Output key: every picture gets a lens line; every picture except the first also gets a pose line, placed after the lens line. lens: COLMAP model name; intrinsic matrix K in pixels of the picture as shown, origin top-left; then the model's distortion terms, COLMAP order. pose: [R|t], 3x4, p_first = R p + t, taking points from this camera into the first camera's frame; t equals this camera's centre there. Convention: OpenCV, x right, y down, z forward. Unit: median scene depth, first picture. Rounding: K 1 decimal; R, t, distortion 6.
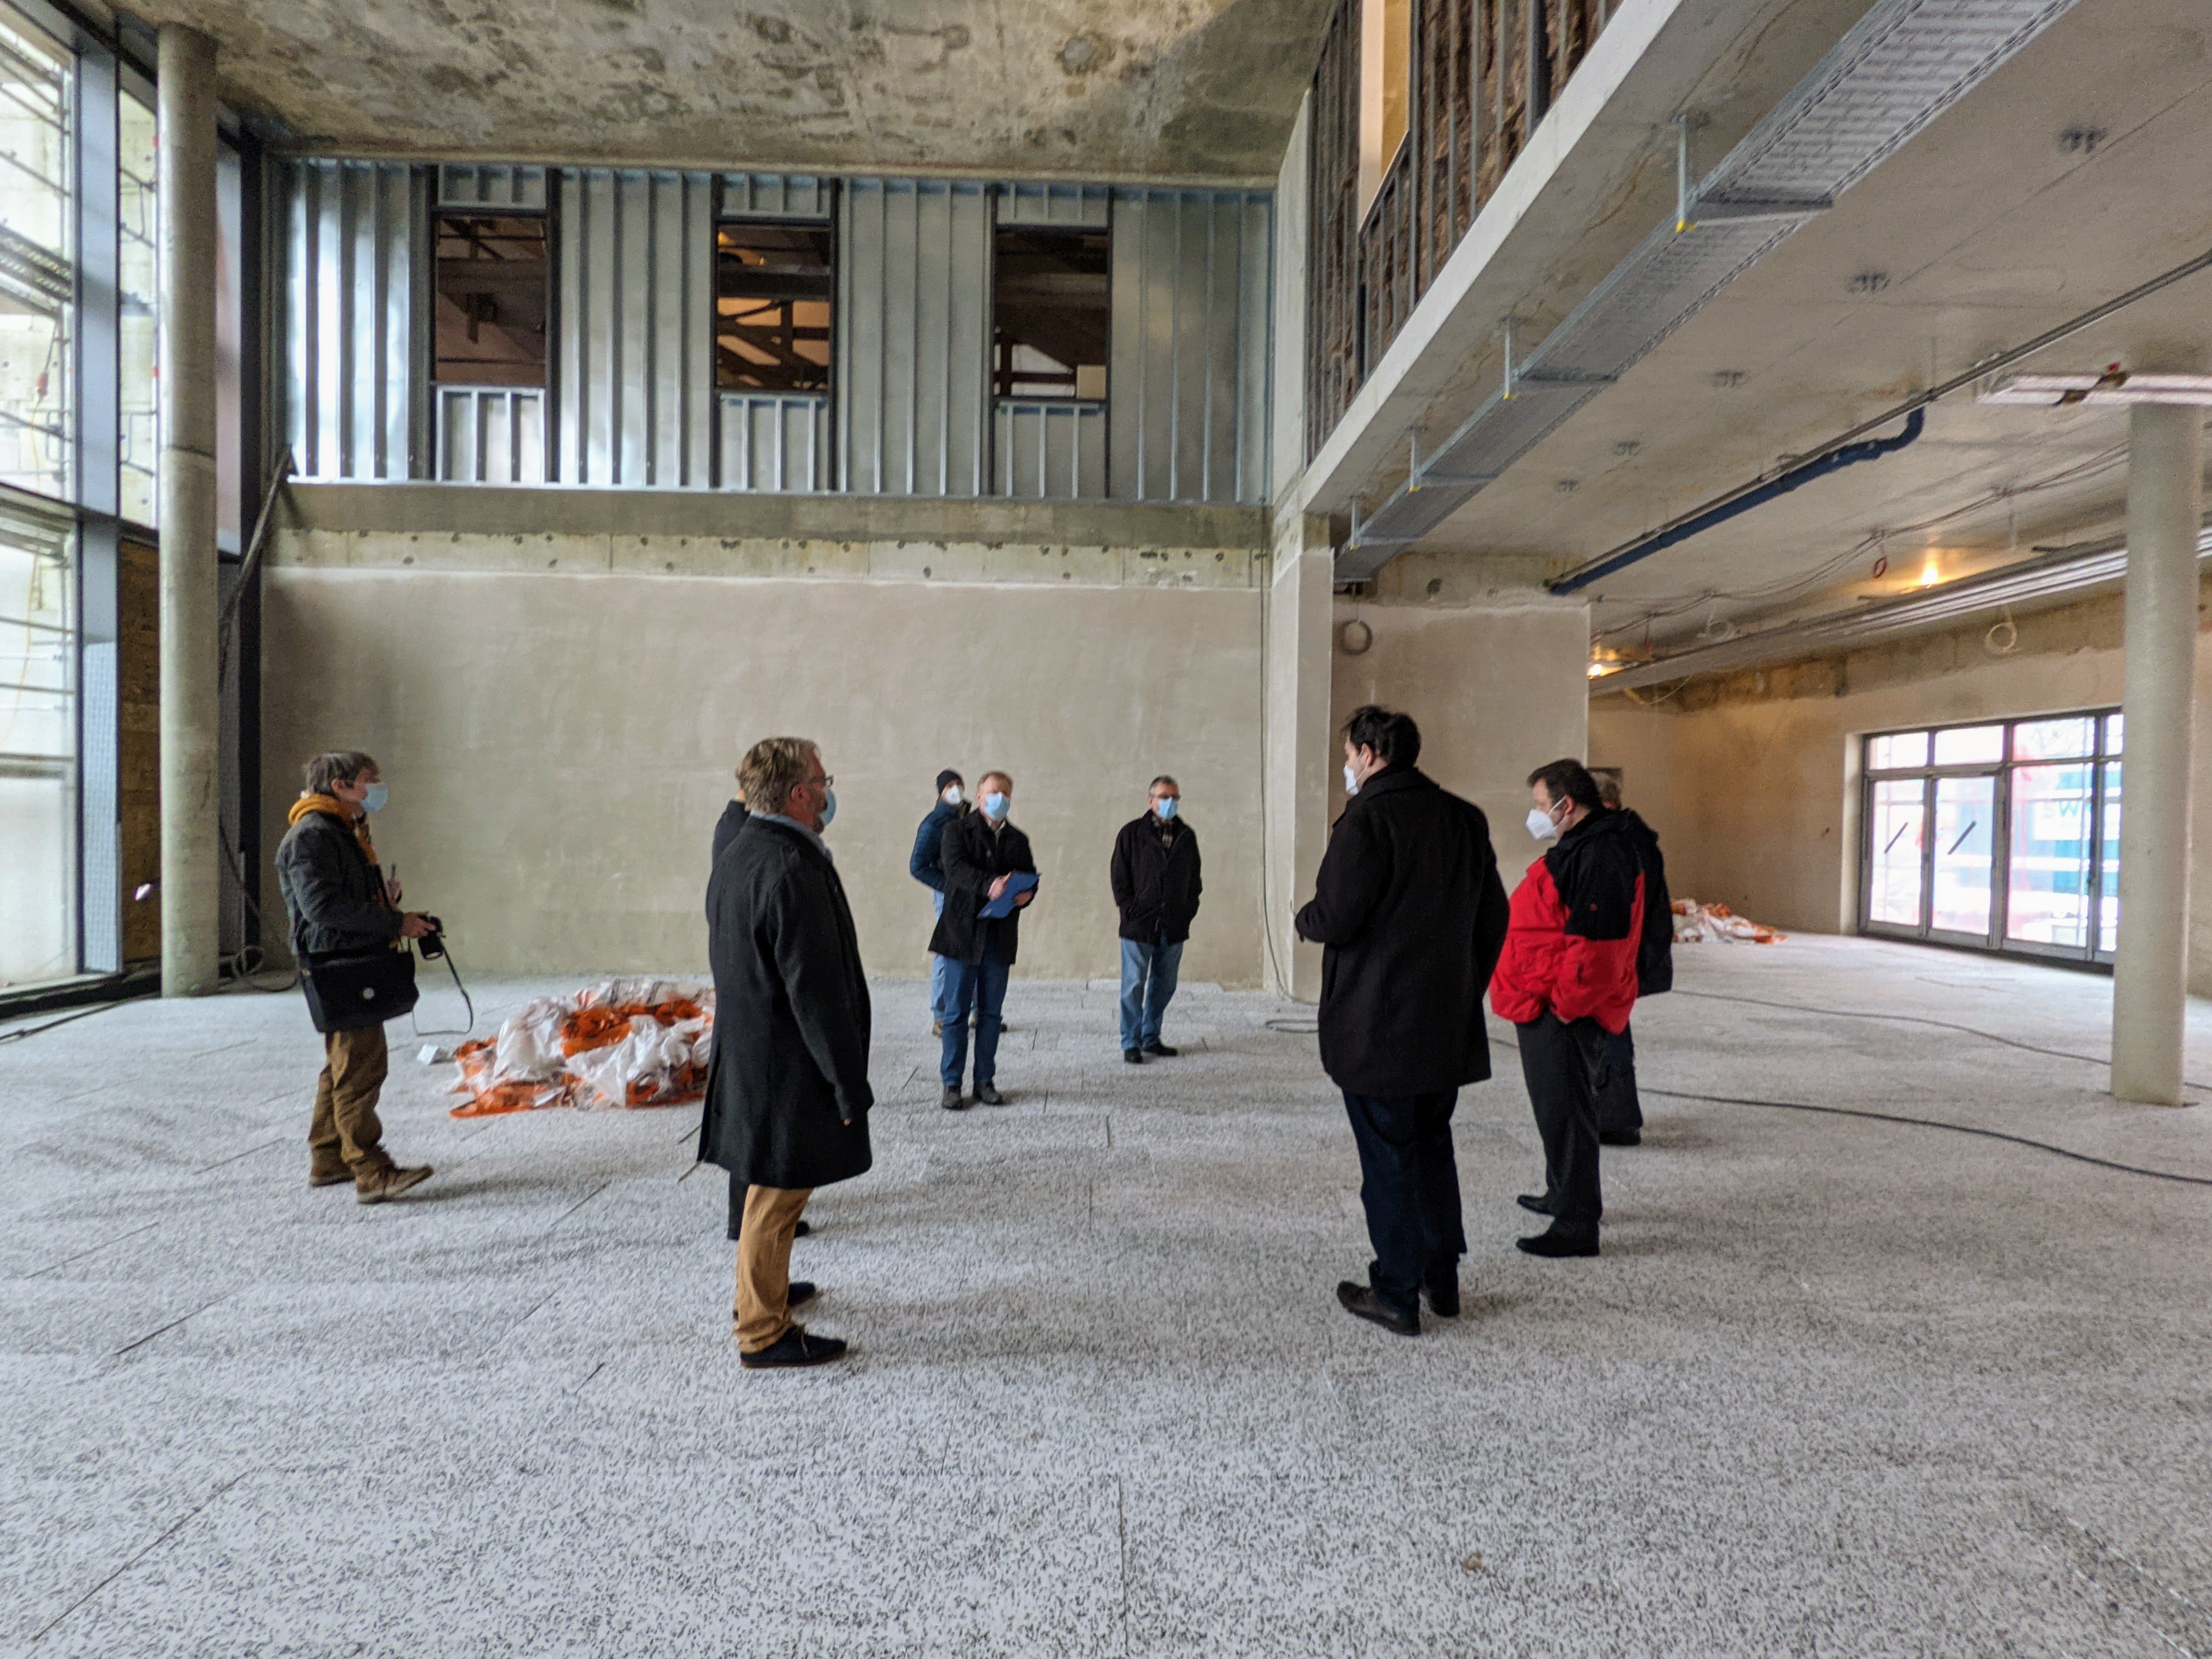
lens RADIAL K [[1110.5, 0, 1096.5], [0, 1110.5, 815.8], [0, 0, 1]] dist [-0.001994, 0.002101]
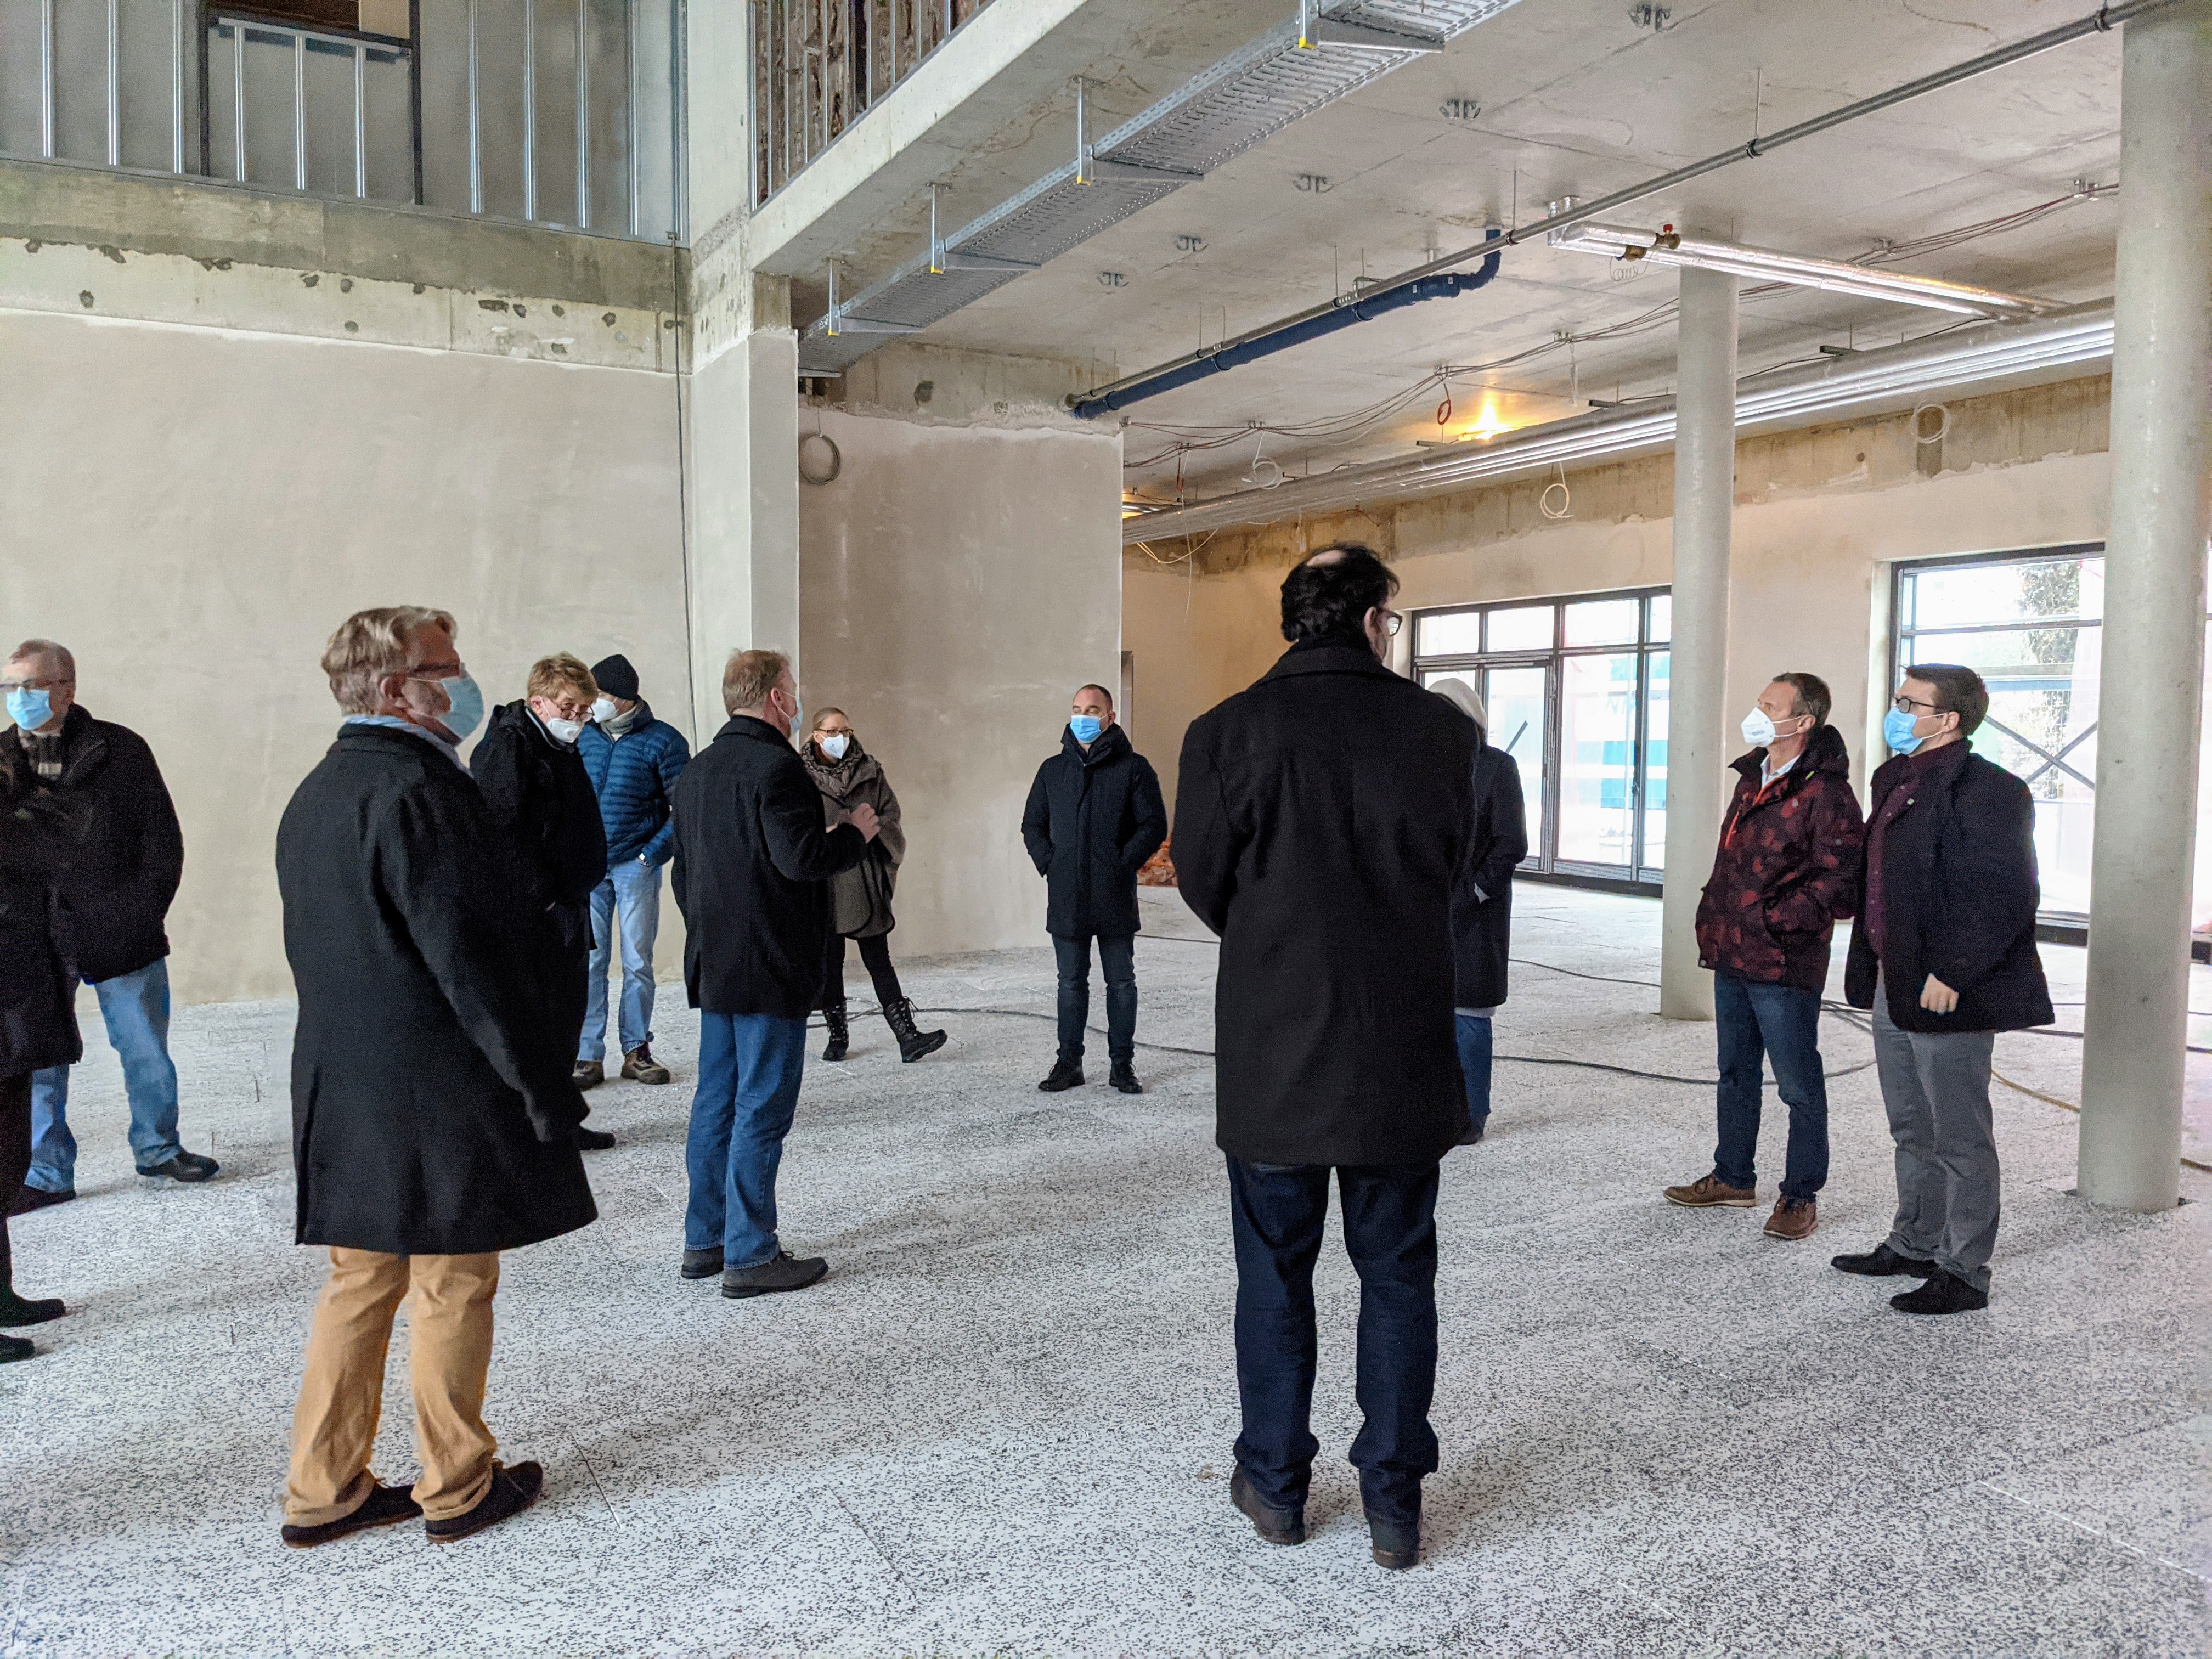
lens RADIAL K [[1793.9, 0, 1196.5], [0, 1793.9, 792.0], [0, 0, 1]] dist [0.048634, -0.081714]
pose [[0.879408, -0.025942, 0.475361, -0.108386], [0.006403, 0.999068, 0.042677, -0.002548], [-0.476026, -0.034486, 0.878755, -0.103300]]
